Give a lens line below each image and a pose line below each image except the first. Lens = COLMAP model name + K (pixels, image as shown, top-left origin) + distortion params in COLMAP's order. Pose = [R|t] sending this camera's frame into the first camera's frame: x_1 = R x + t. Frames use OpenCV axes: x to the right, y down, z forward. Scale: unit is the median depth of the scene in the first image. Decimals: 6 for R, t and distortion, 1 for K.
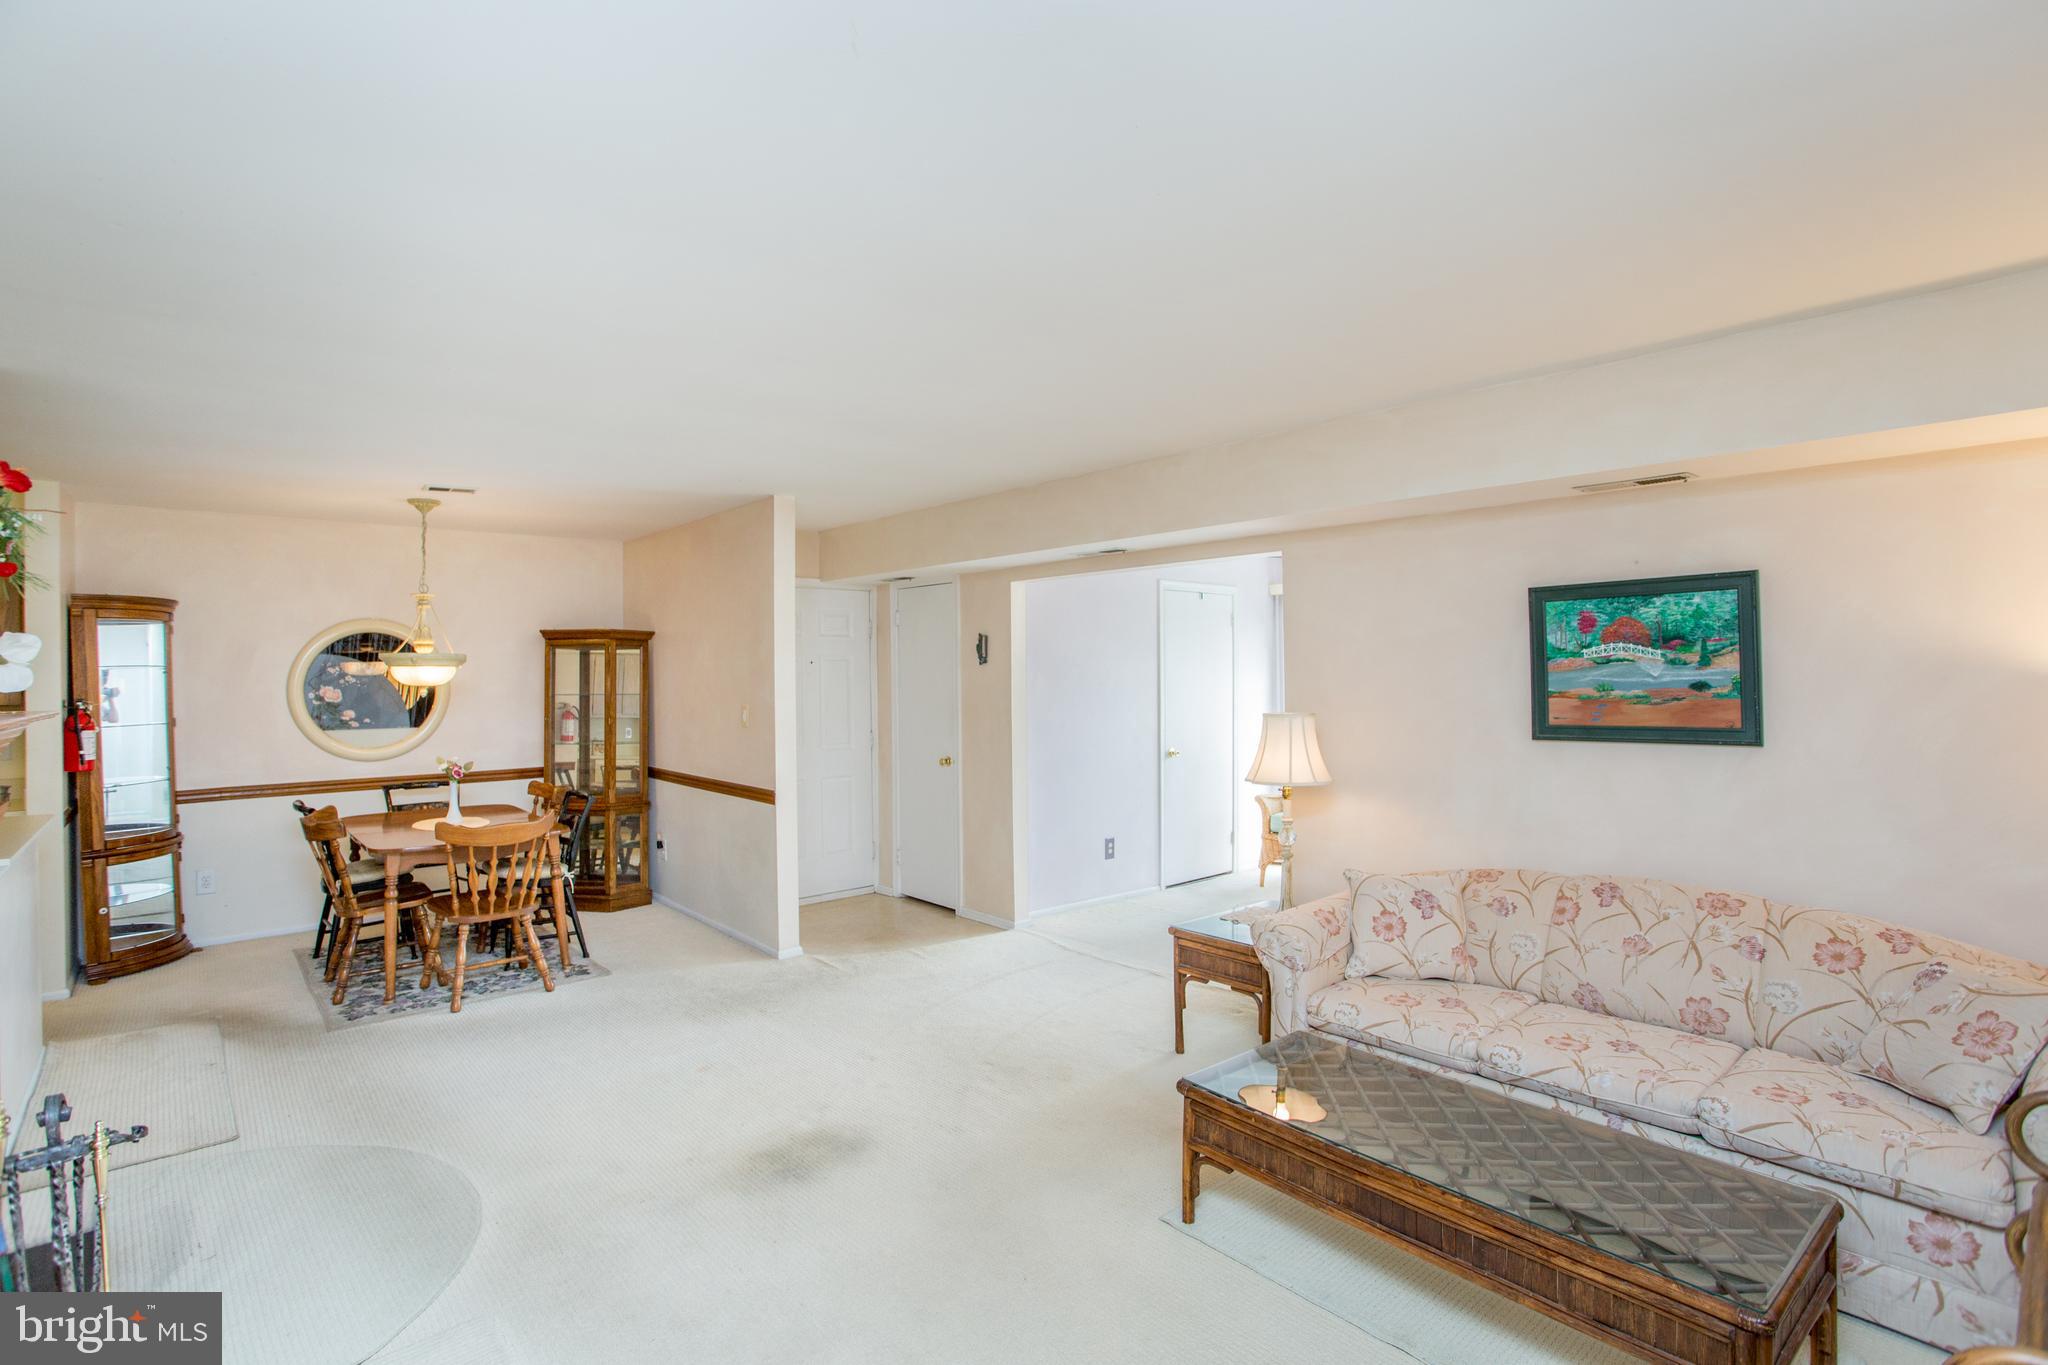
lens RADIAL K [[989.4, 0, 1015.6], [0, 989.4, 673.2], [0, 0, 1]] dist [-0.074704, 0.029833]
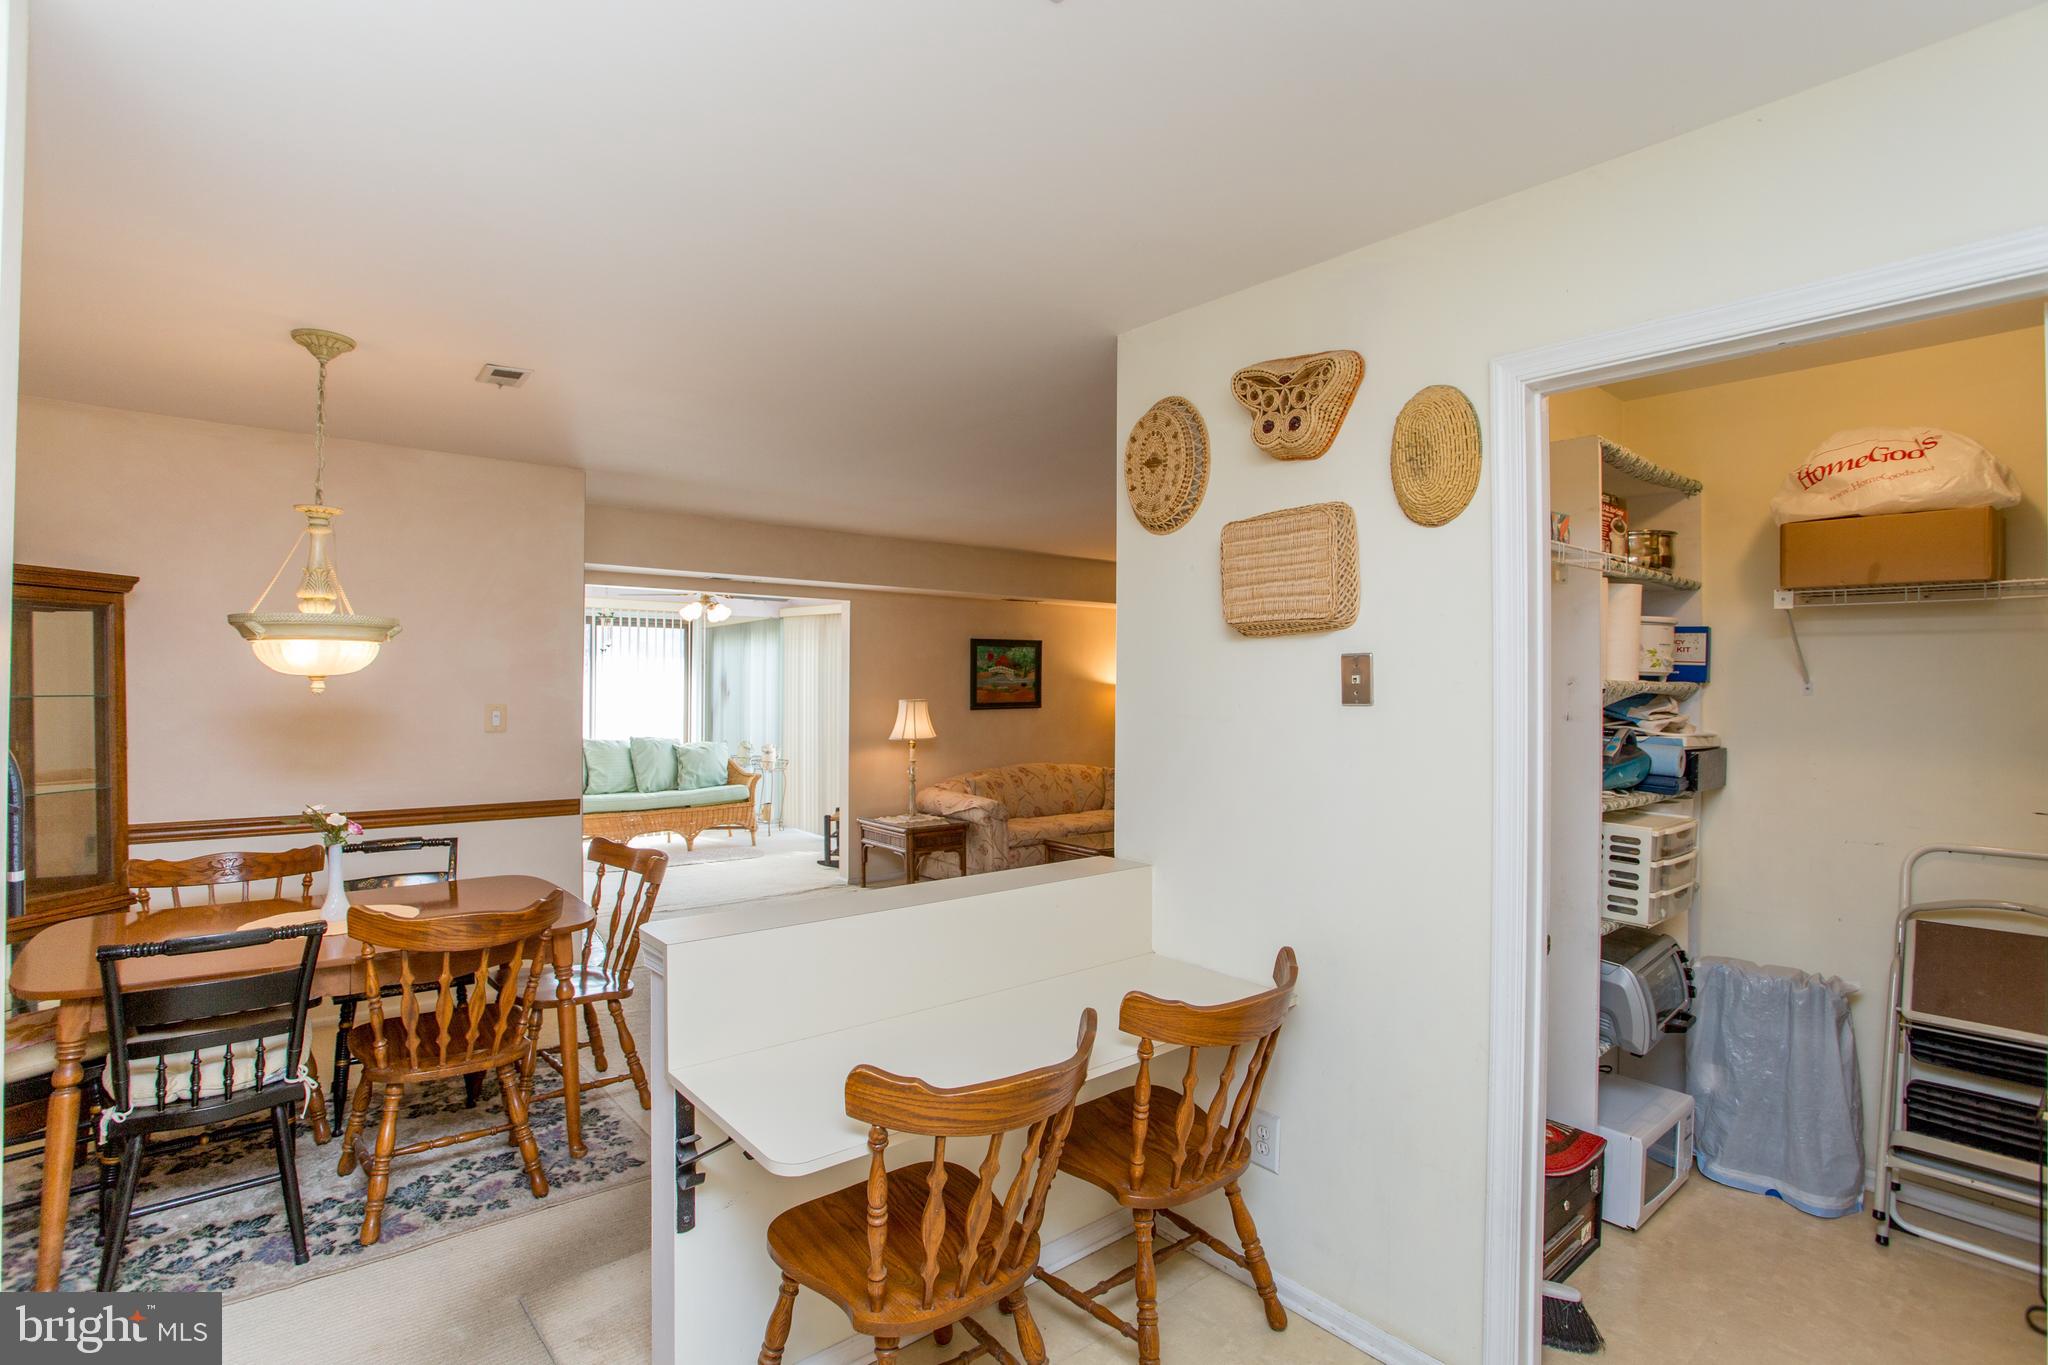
lens RADIAL K [[989.4, 0, 1015.6], [0, 989.4, 673.2], [0, 0, 1]] dist [-0.074704, 0.029833]
pose [[0.023631, 0.018555, 0.999549, -1.156511], [-0.007406, 0.999804, -0.018384, 0.019139], [-0.999693, -0.006968, 0.023763, 0.601310]]
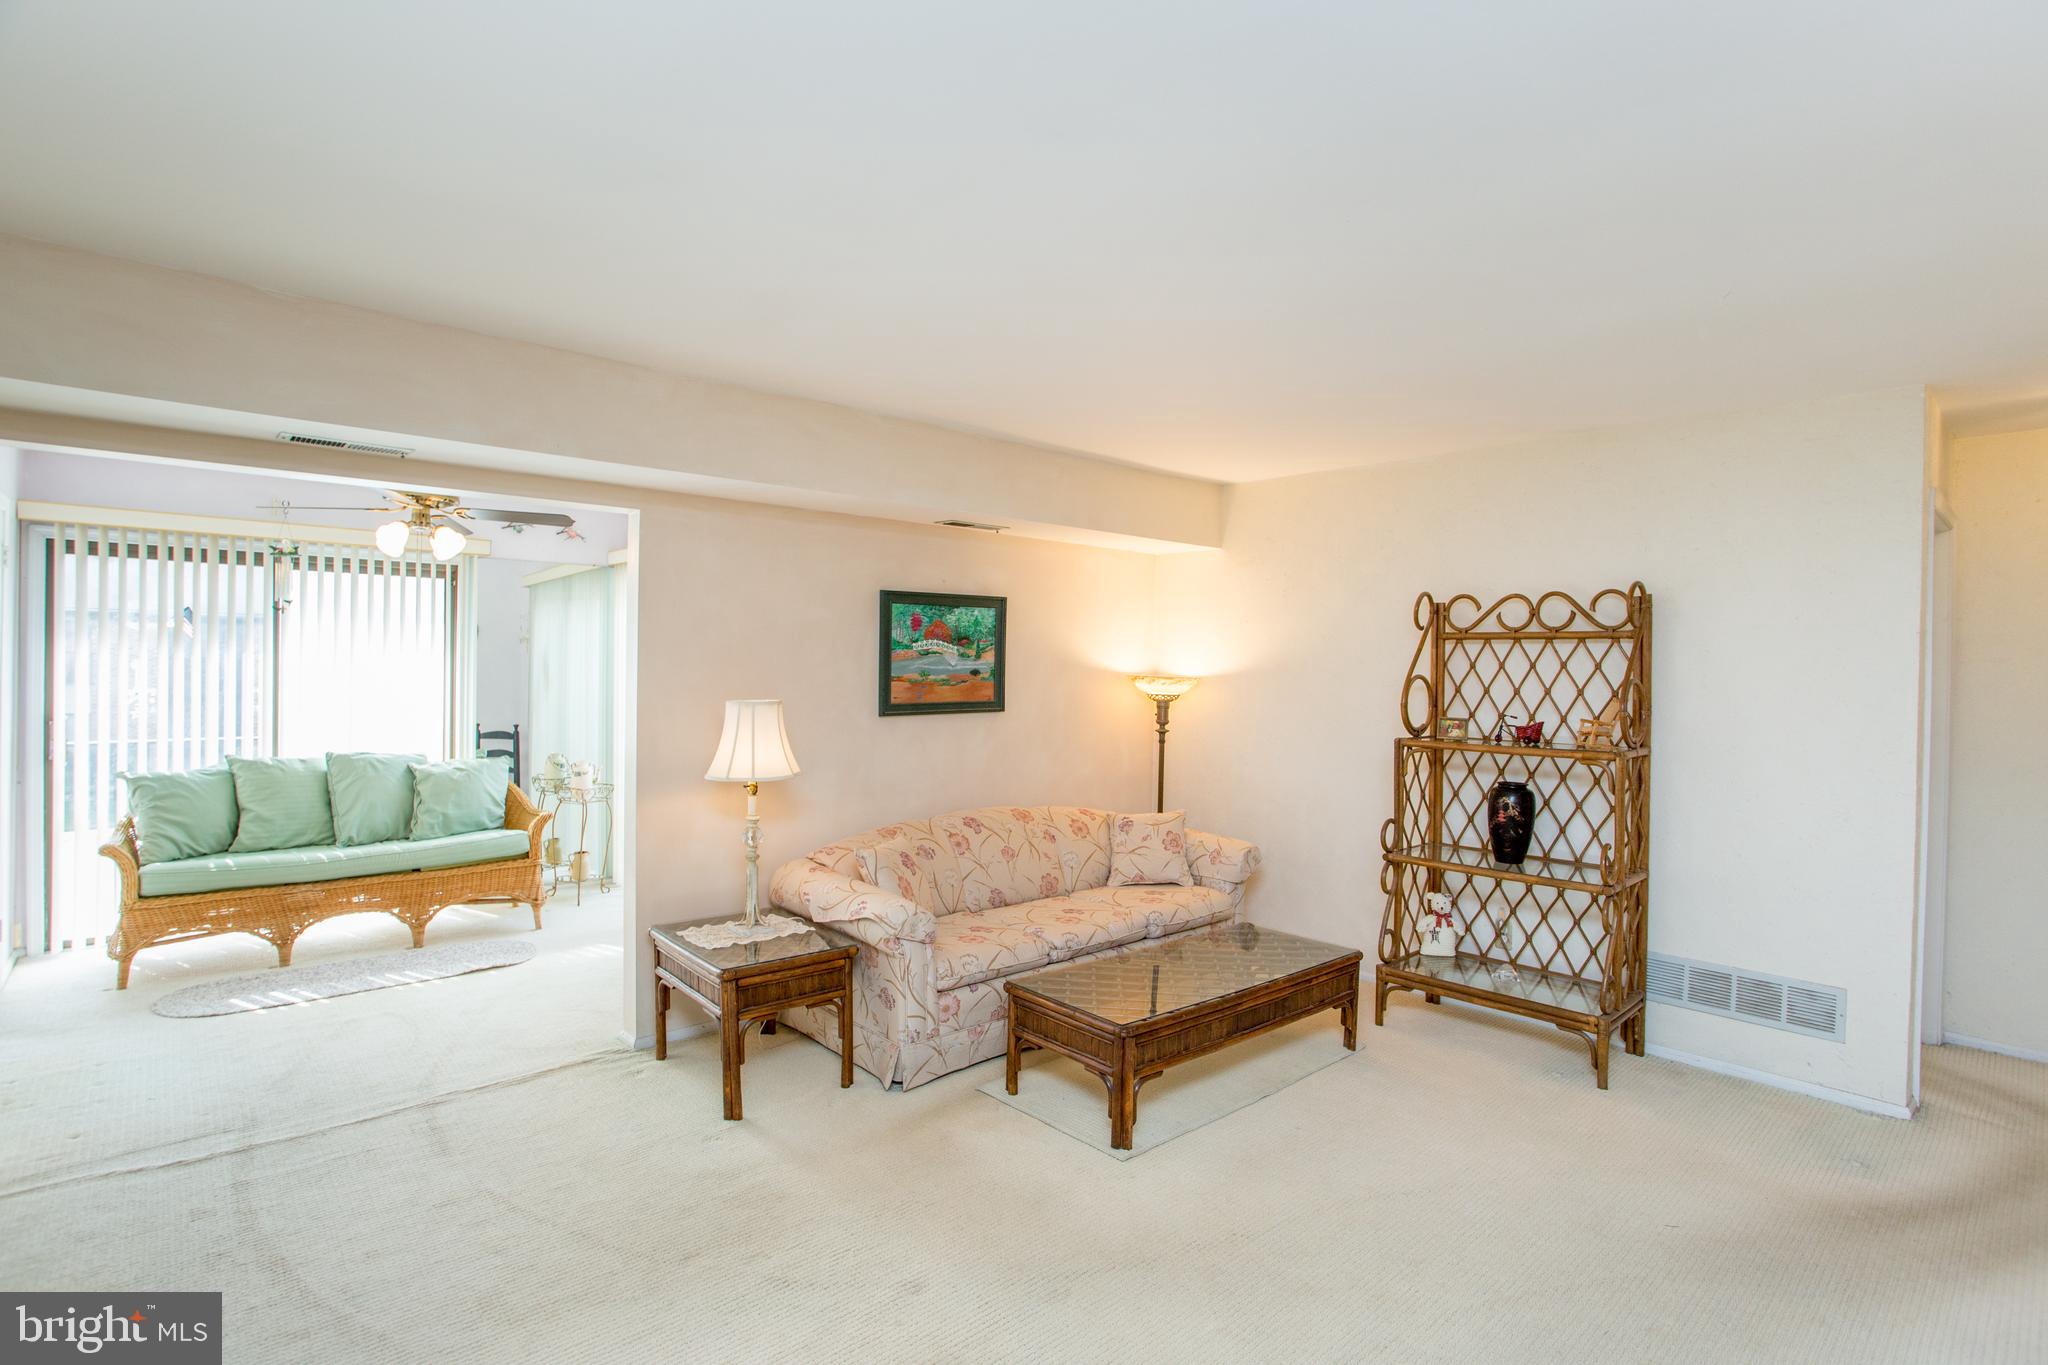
lens RADIAL K [[996.2, 0, 1022.3], [0, 996.2, 657.2], [0, 0, 1]] dist [-0.090300, 0.040710]
pose [[-0.015566, 0.017829, 0.999720, -0.497502], [-0.014978, 0.999725, -0.018062, 0.010489], [-0.999767, -0.015255, -0.015295, 0.595719]]
